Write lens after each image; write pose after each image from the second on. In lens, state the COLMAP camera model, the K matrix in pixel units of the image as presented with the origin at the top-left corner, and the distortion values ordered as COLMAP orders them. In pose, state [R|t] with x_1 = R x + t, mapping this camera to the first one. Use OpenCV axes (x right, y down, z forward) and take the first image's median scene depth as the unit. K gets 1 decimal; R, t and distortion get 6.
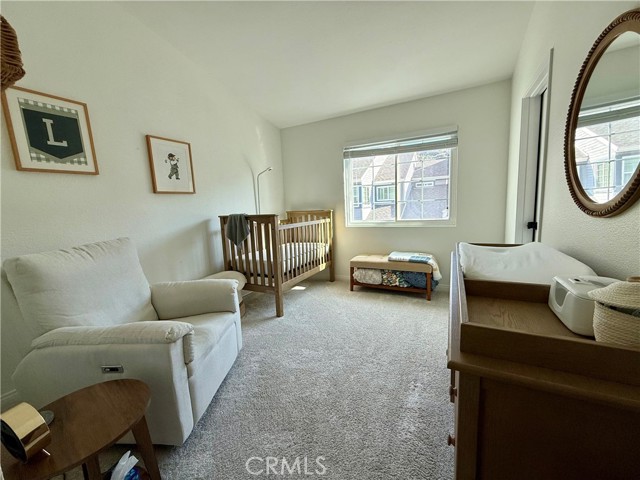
lens RADIAL K [[258.8, 0, 320.3], [0, 258.8, 239.9], [0, 0, 1]] dist [0.002703, 0.000256]
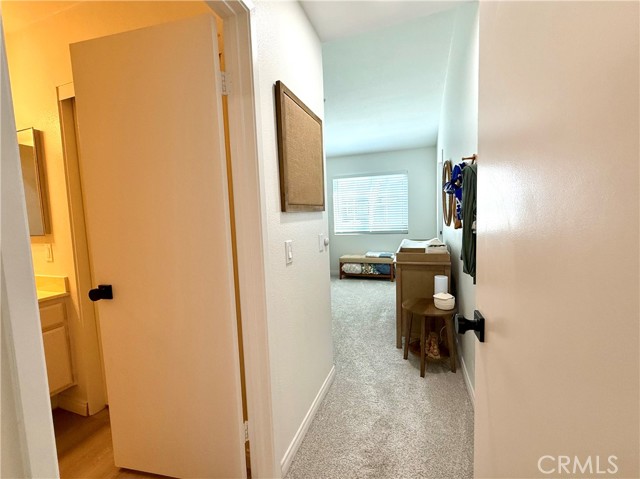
lens RADIAL K [[258.8, 0, 317.6], [0, 258.8, 241.2], [0, 0, 1]] dist [0.002703, 0.000256]
pose [[0.994061, 0.000775, 0.108825, -0.176584], [0.006218, 0.997937, -0.063903, 0.084649], [-0.108650, 0.064201, 0.992005, -0.461589]]
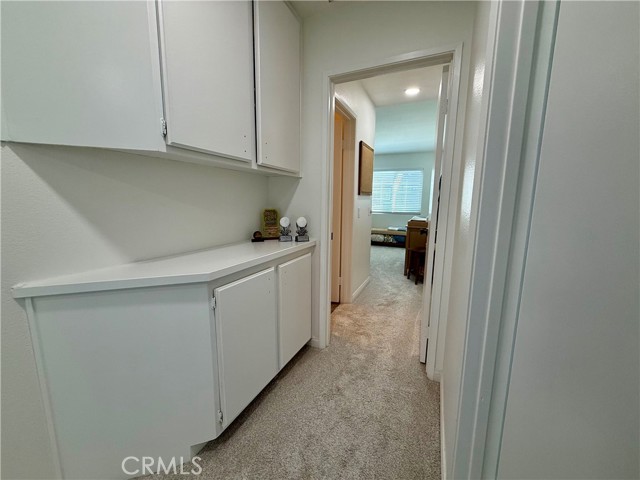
lens RADIAL K [[258.8, 0, 325.2], [0, 258.8, 240.9], [0, 0, 1]] dist [0.002703, 0.000256]
pose [[0.996203, 0.052027, 0.069806, -0.370973], [-0.052402, 0.998620, 0.003562, 0.187745], [-0.069524, -0.007206, 0.997554, -1.018088]]
